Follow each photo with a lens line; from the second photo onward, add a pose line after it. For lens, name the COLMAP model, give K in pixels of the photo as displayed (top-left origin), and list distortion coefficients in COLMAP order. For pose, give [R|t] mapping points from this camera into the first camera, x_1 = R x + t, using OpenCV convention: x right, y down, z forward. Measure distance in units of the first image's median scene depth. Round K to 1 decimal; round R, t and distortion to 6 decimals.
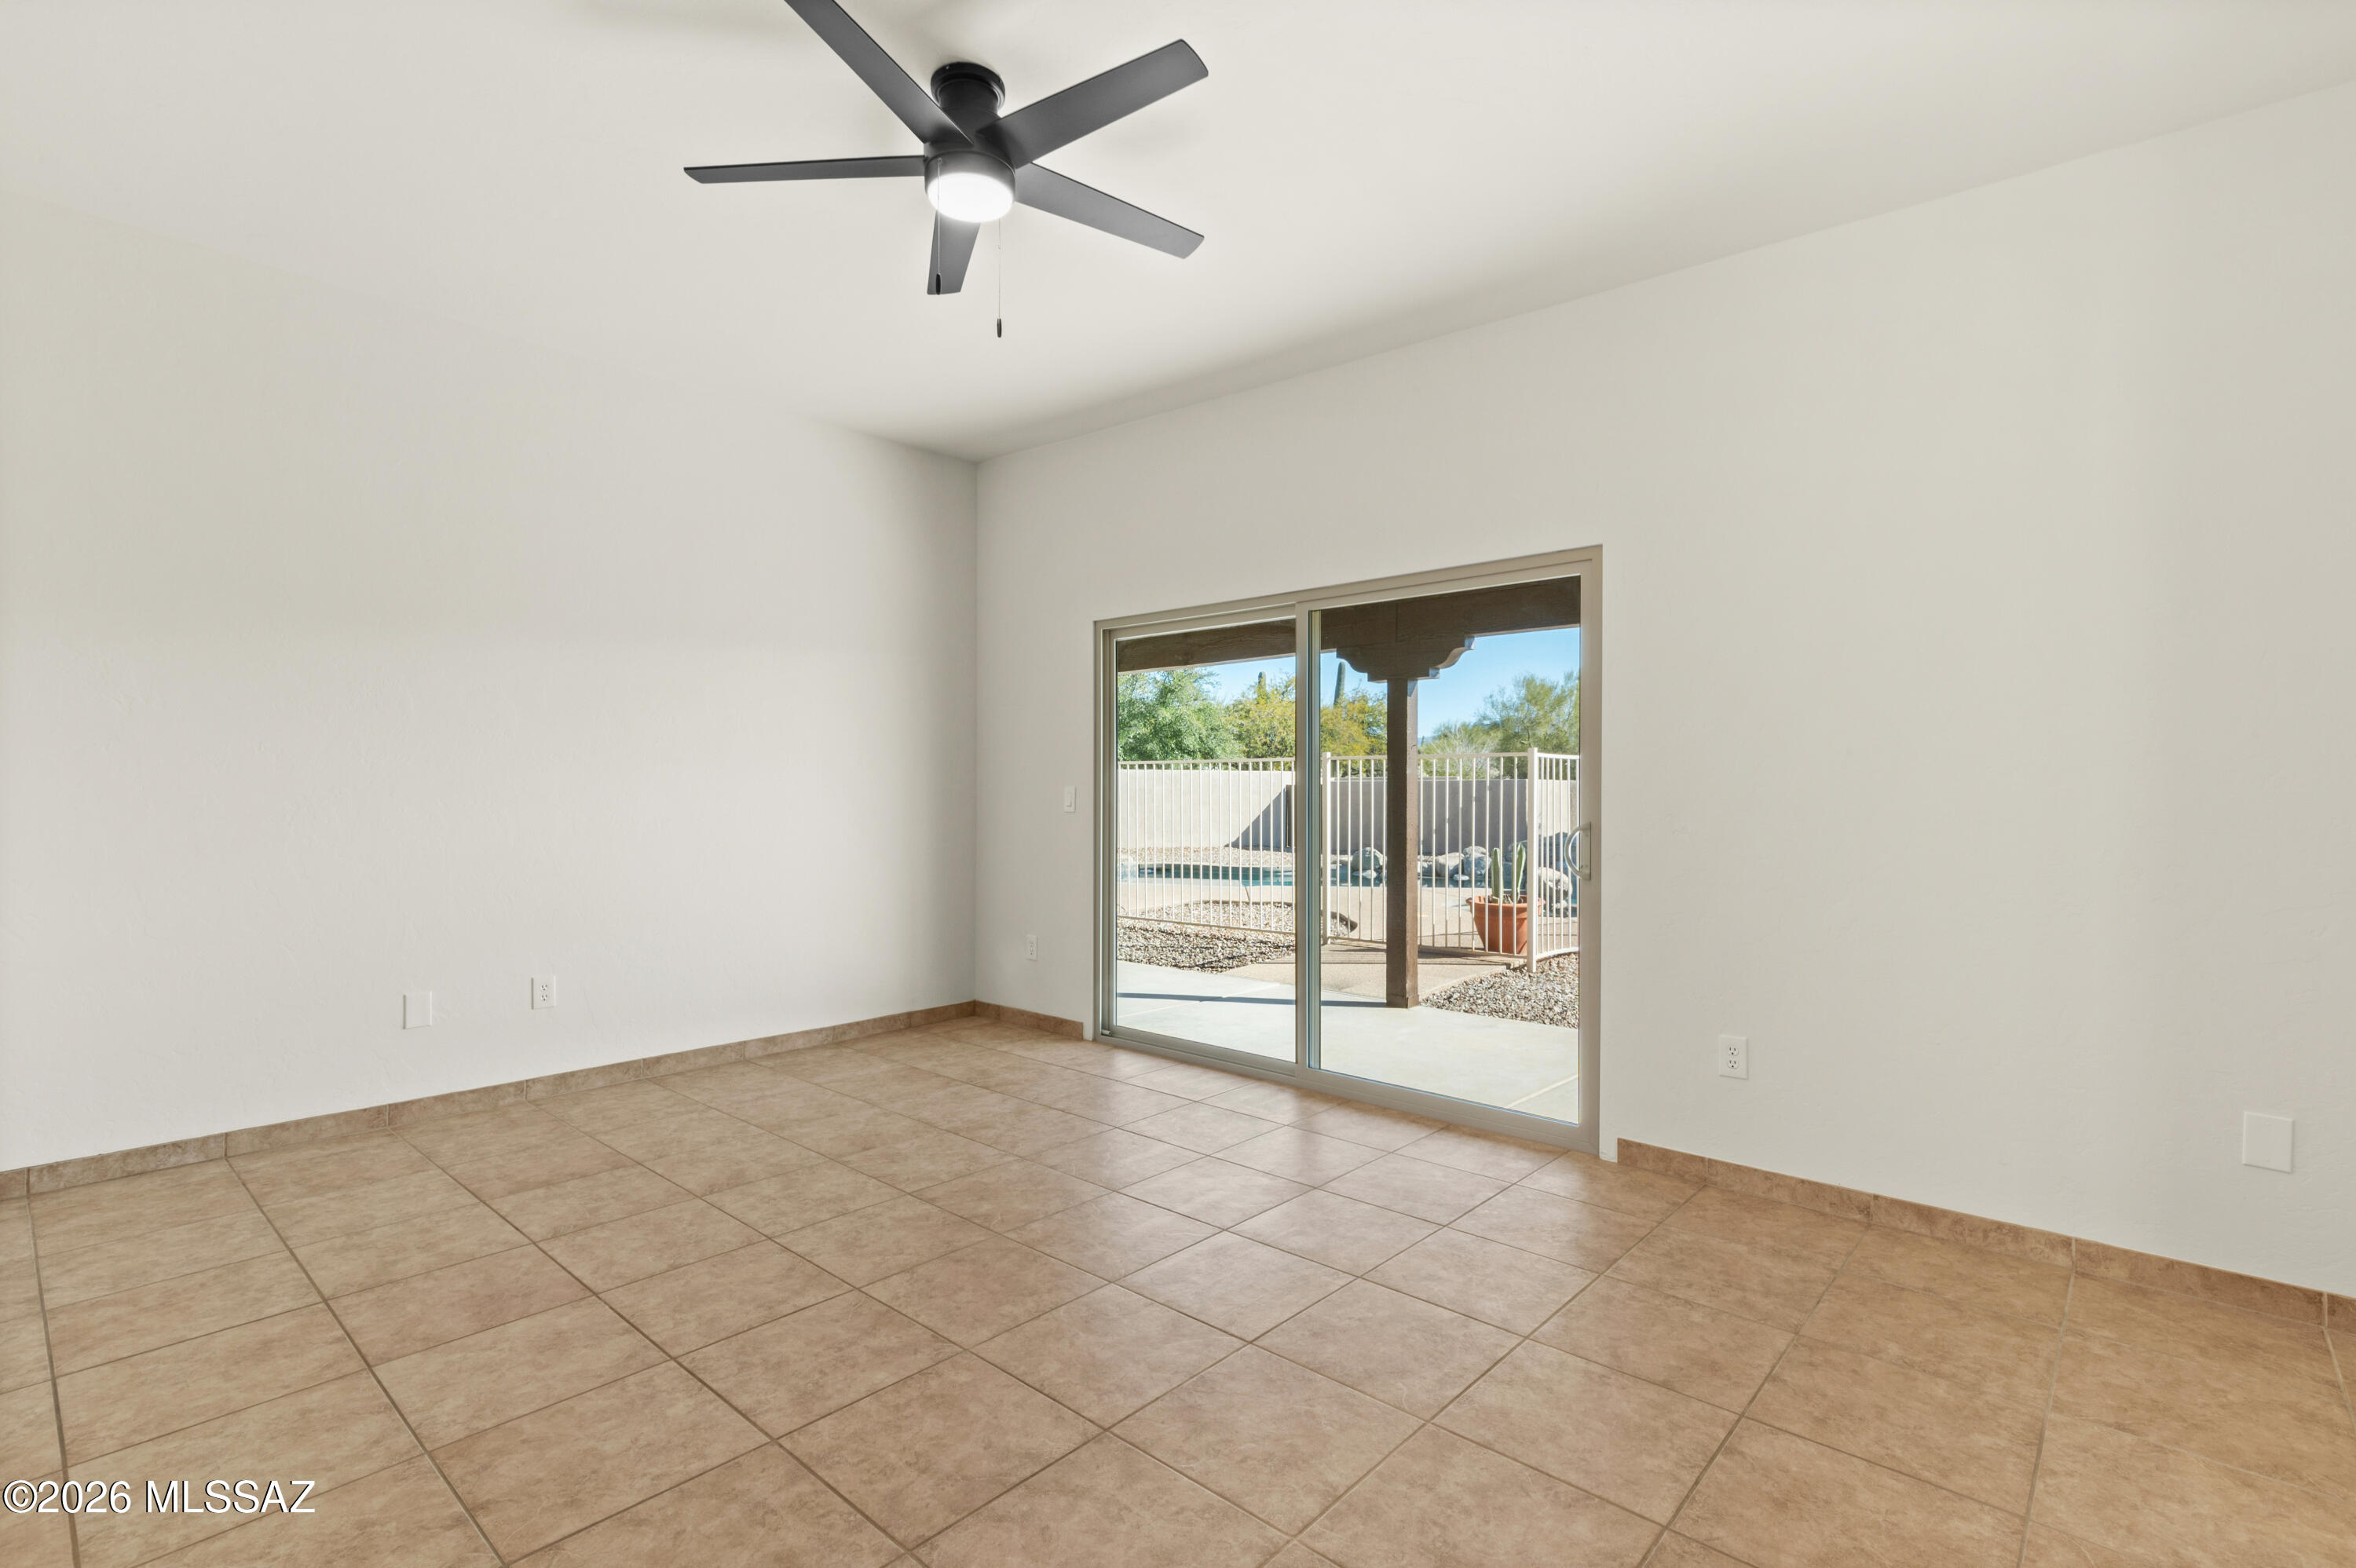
lens RADIAL K [[1079.2, 0, 1169.5], [0, 1079.2, 785.7], [0, 0, 1]] dist [0.012630, -0.000369]
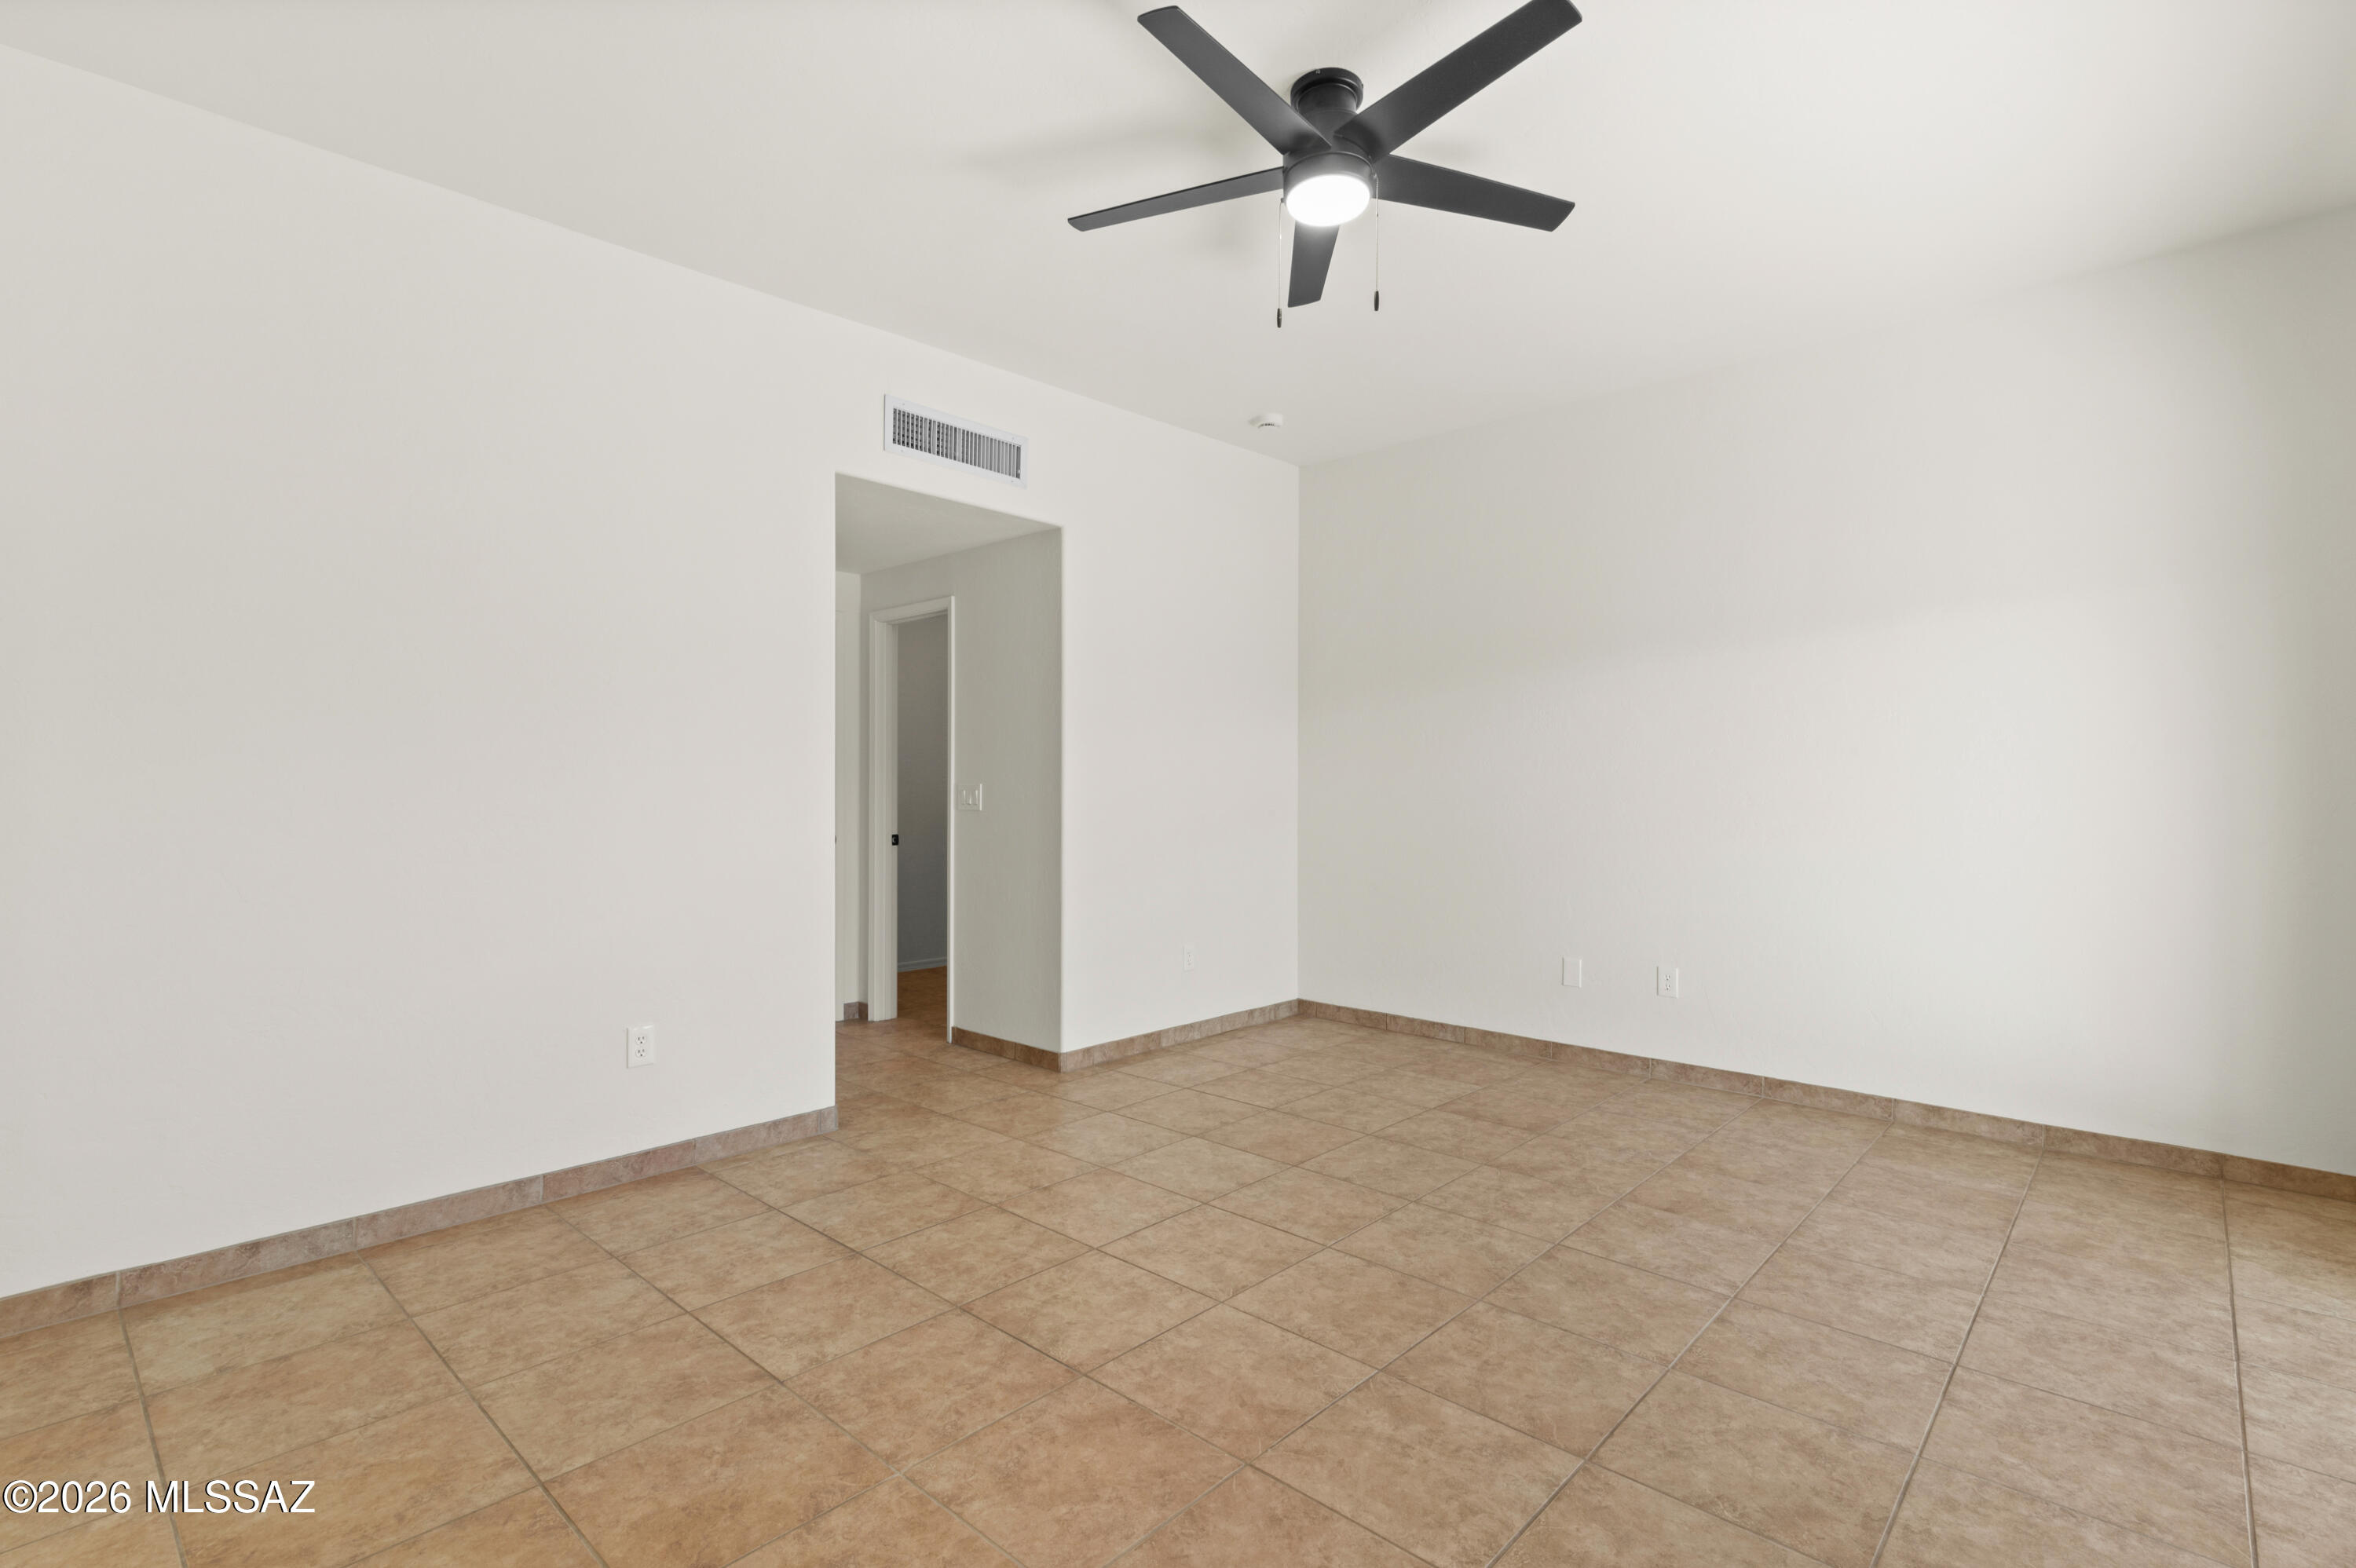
lens RADIAL K [[1088.6, 0, 1199.4], [0, 1088.6, 792.6], [0, 0, 1]] dist [0.012461, -0.000120]
pose [[0.004145, -0.002190, -0.999989, 0.604354], [-0.000304, 0.999998, -0.002191, 0.007246], [0.999991, 0.000313, 0.004145, 0.645687]]
